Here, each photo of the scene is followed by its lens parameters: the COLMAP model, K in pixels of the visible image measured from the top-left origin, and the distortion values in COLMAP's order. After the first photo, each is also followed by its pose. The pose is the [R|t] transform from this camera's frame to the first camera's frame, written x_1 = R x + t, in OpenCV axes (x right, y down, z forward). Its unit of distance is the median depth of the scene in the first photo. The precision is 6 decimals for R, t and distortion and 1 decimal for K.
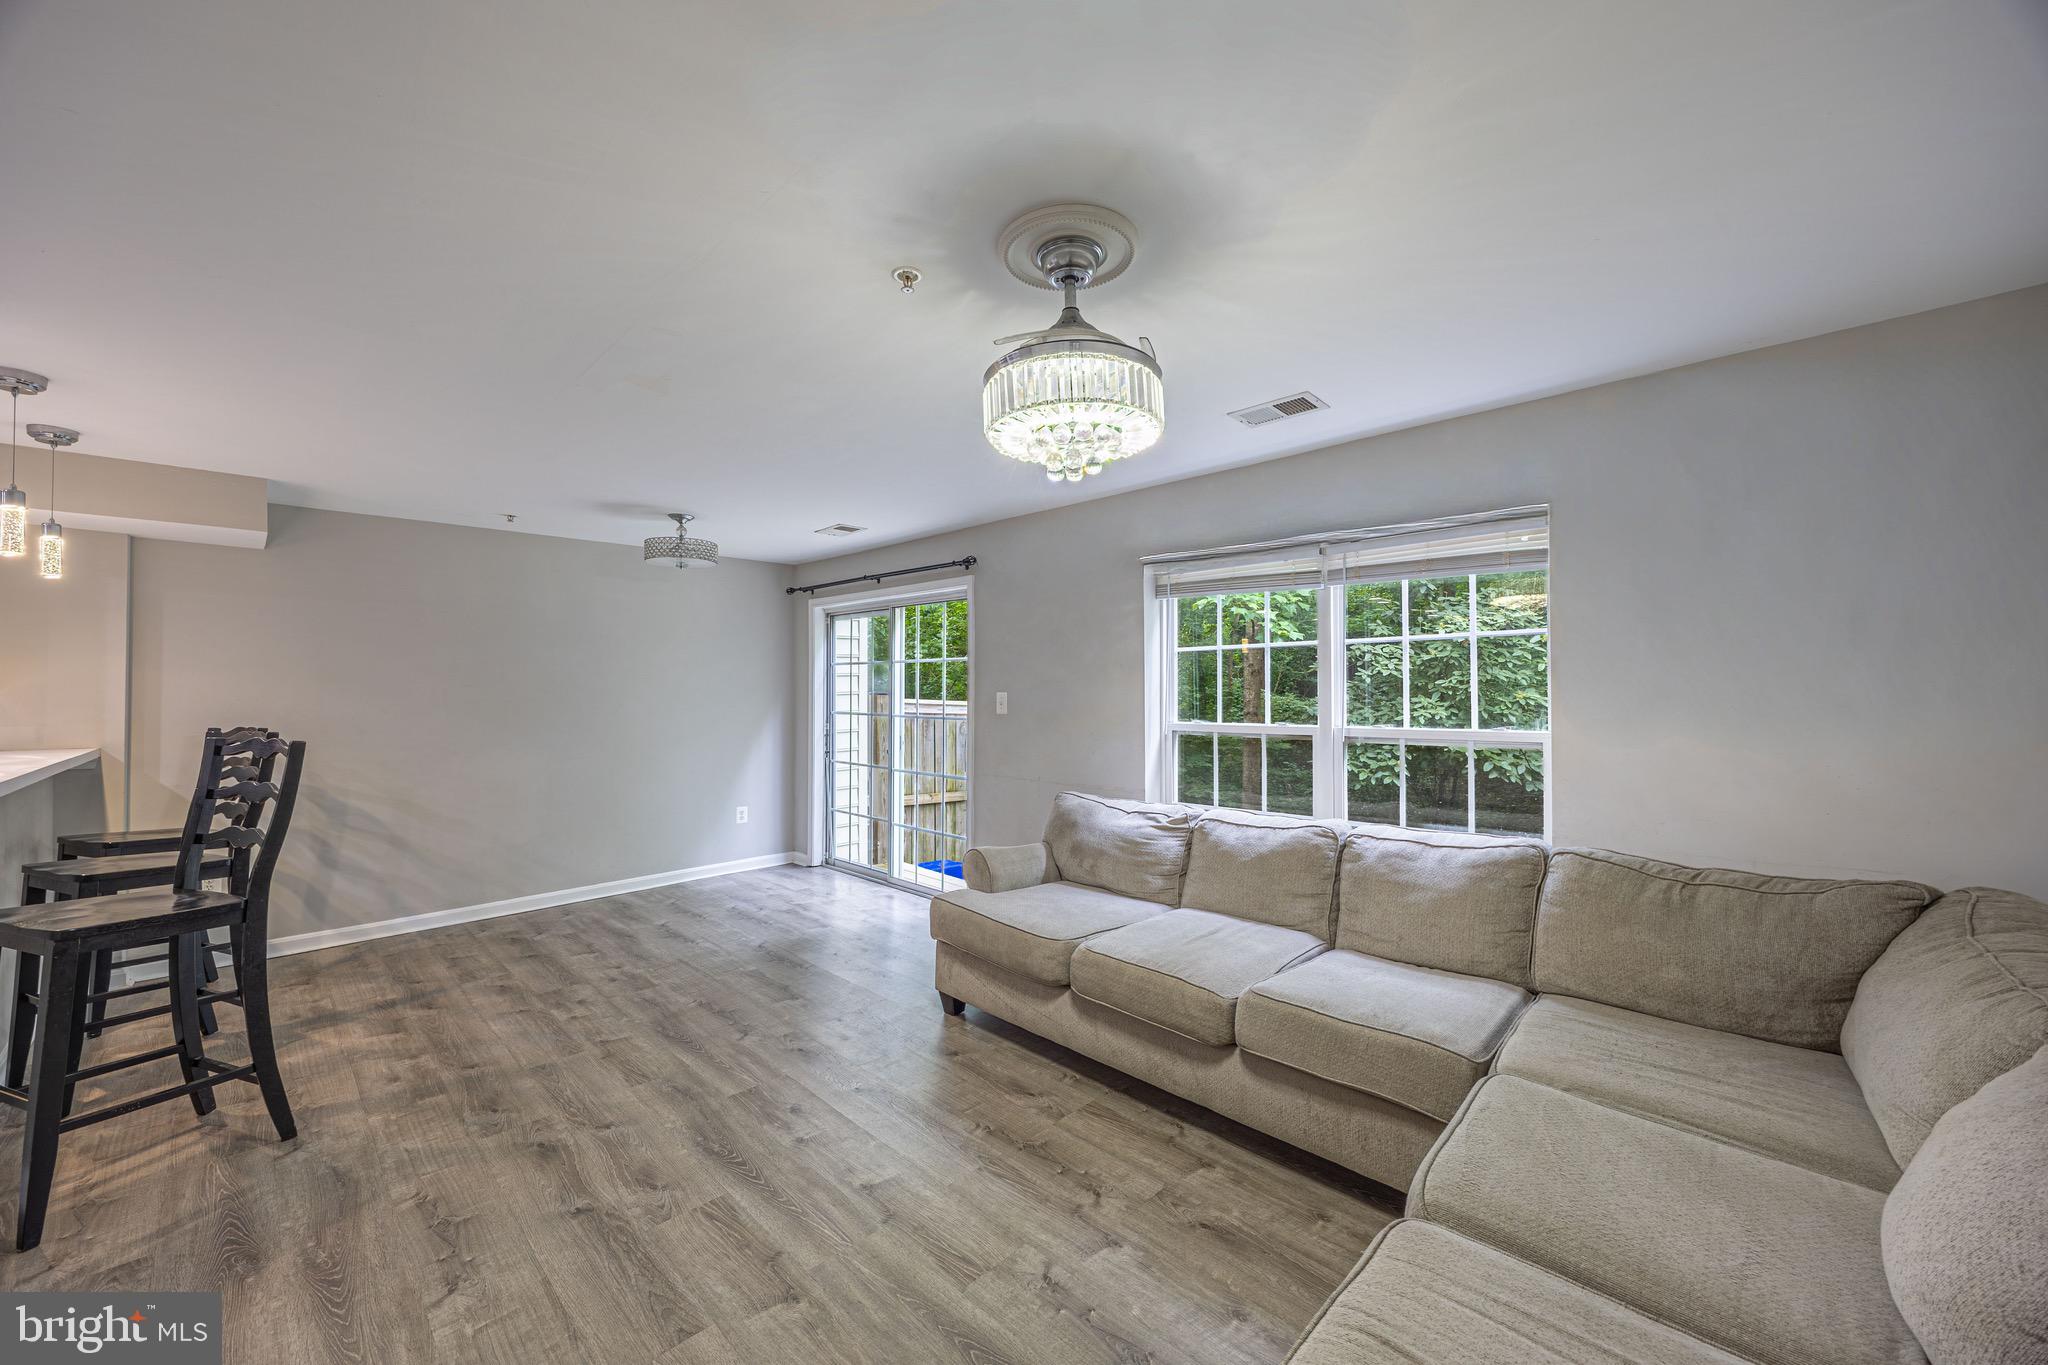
lens RADIAL K [[803.9, 0, 1043.8], [0, 803.9, 680.1], [0, 0, 1]] dist [0.001130, 0.000087]
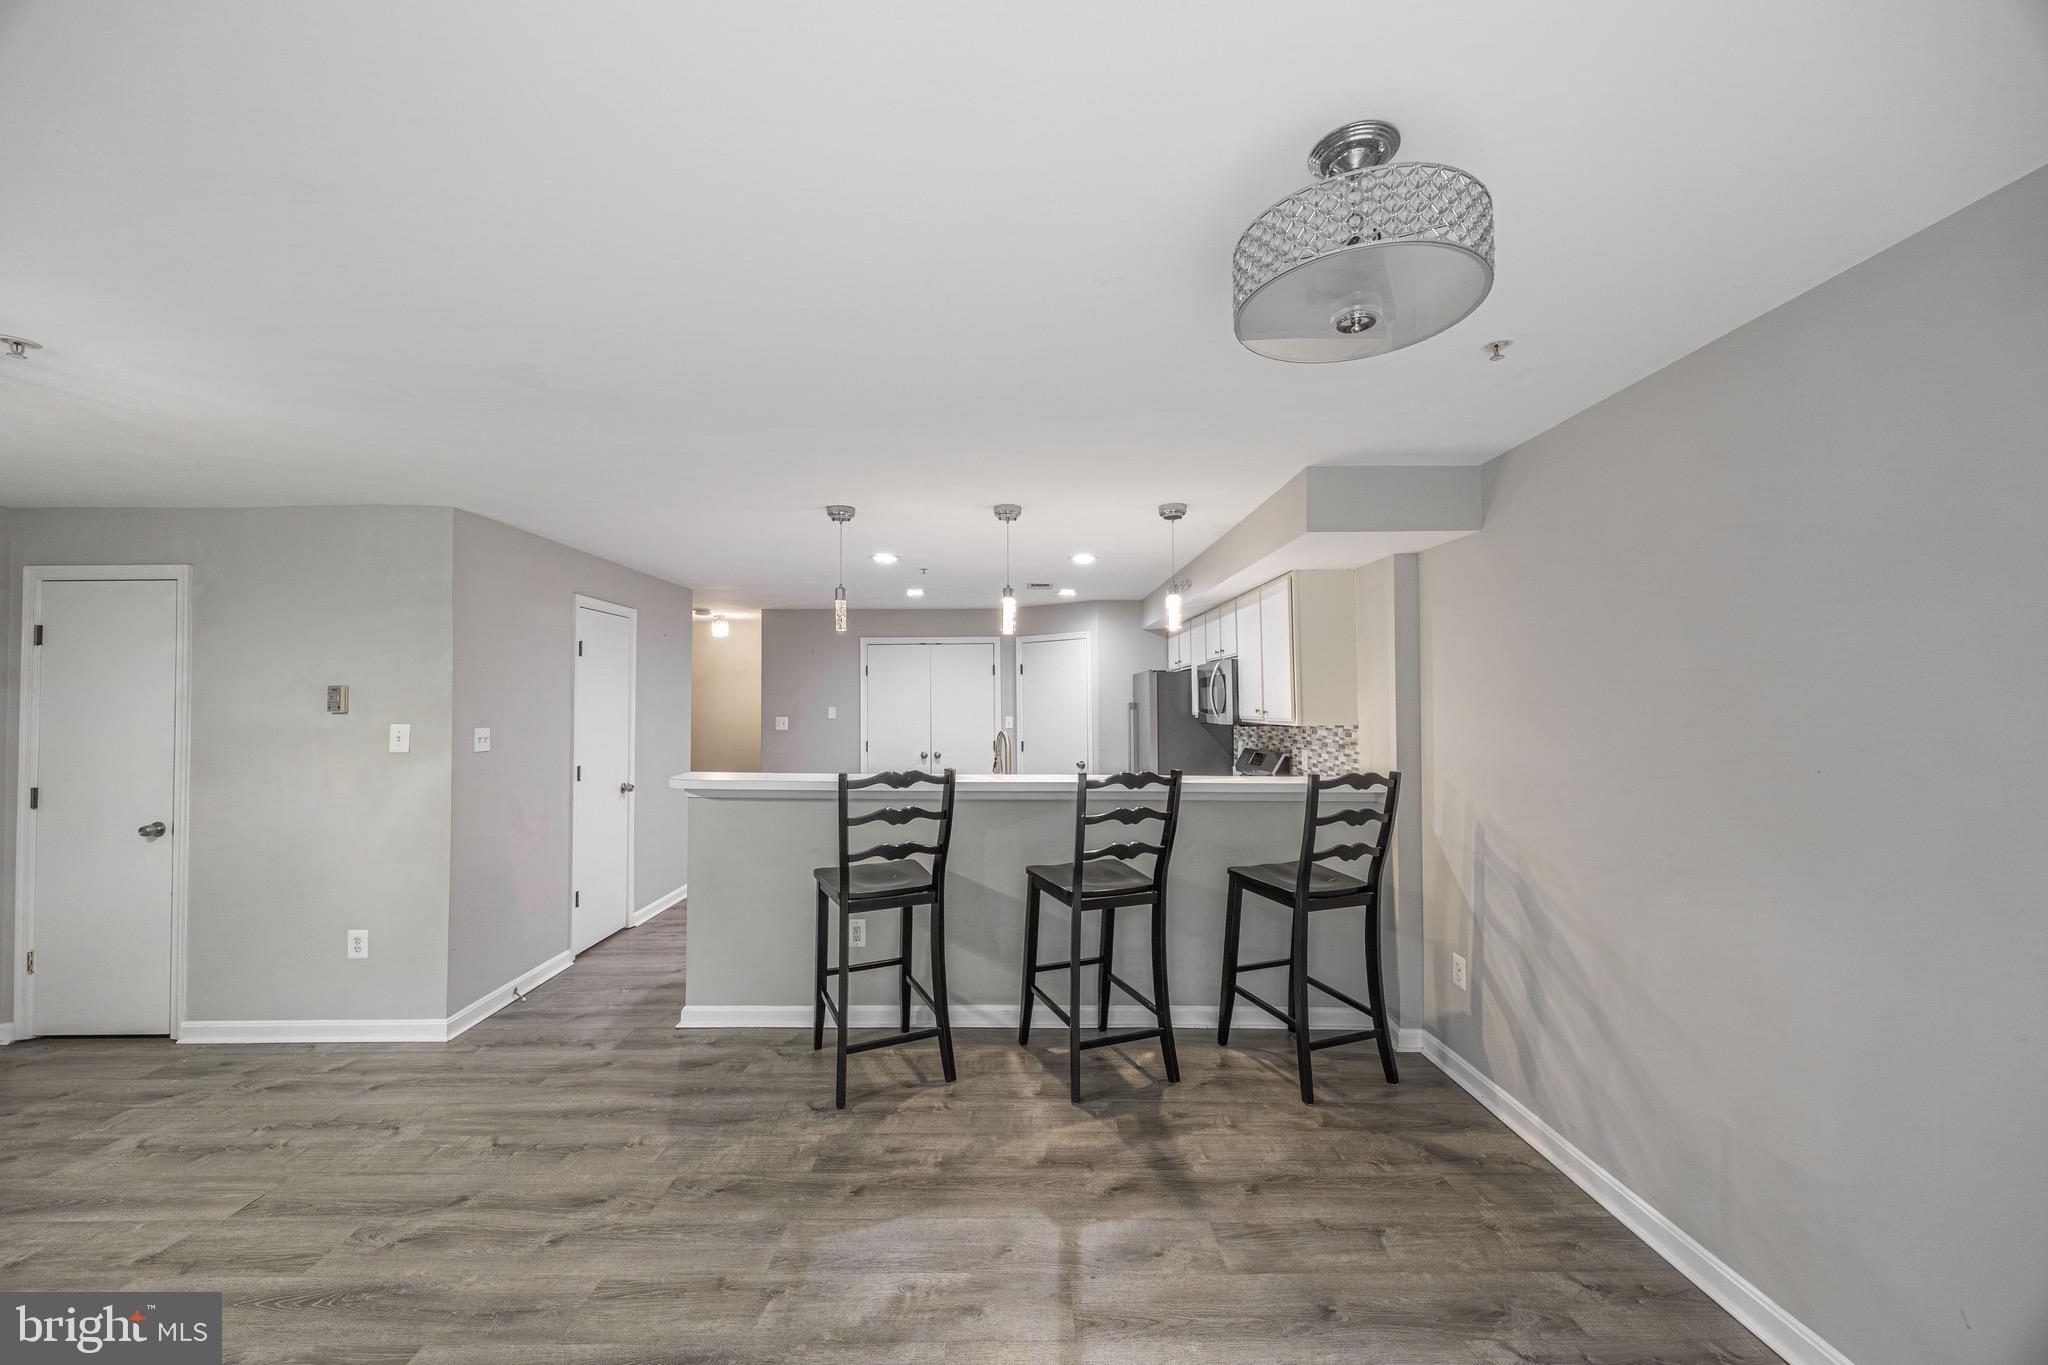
lens RADIAL K [[778.8, 0, 1022.8], [0, 778.8, 685.7], [0, 0, 1]] dist [-0.000540, -0.000274]
pose [[-0.719198, -0.011663, -0.694707, -0.309740], [0.014126, 0.999407, -0.031403, -0.012440], [0.694661, -0.032398, -0.718607, 1.941970]]
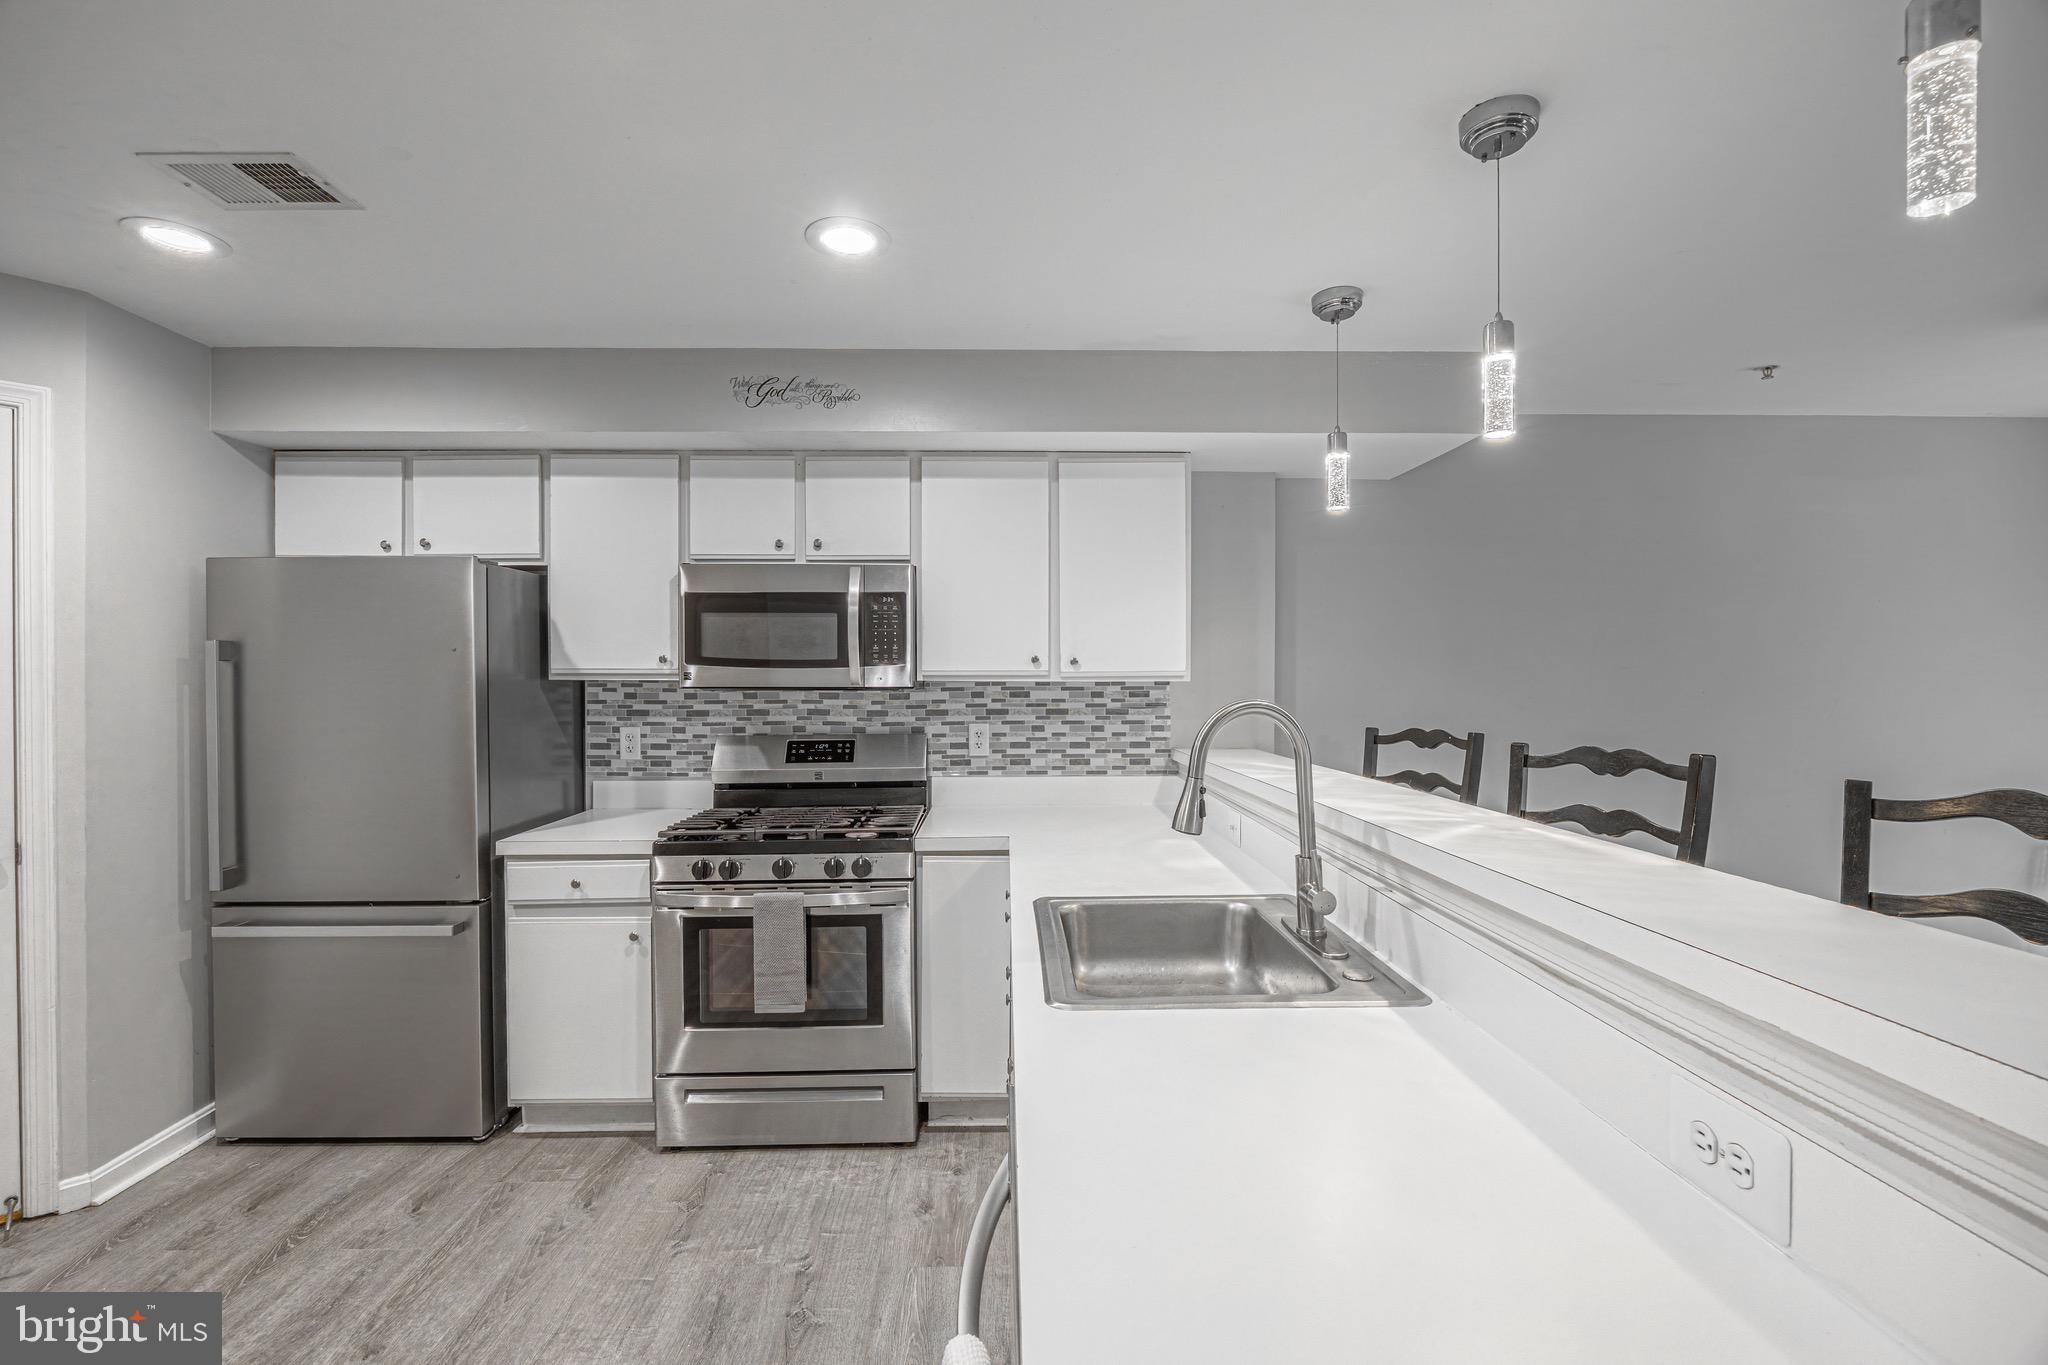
lens RADIAL K [[925.9, 0, 965.8], [0, 925.9, 679.5], [0, 0, 1]] dist [-0.012098, 0.000198]
pose [[0.697783, 0.008001, -0.716264, -1.060435], [0.007274, 0.999807, 0.018255, -0.001037], [0.716272, -0.017948, 0.697591, 0.225250]]
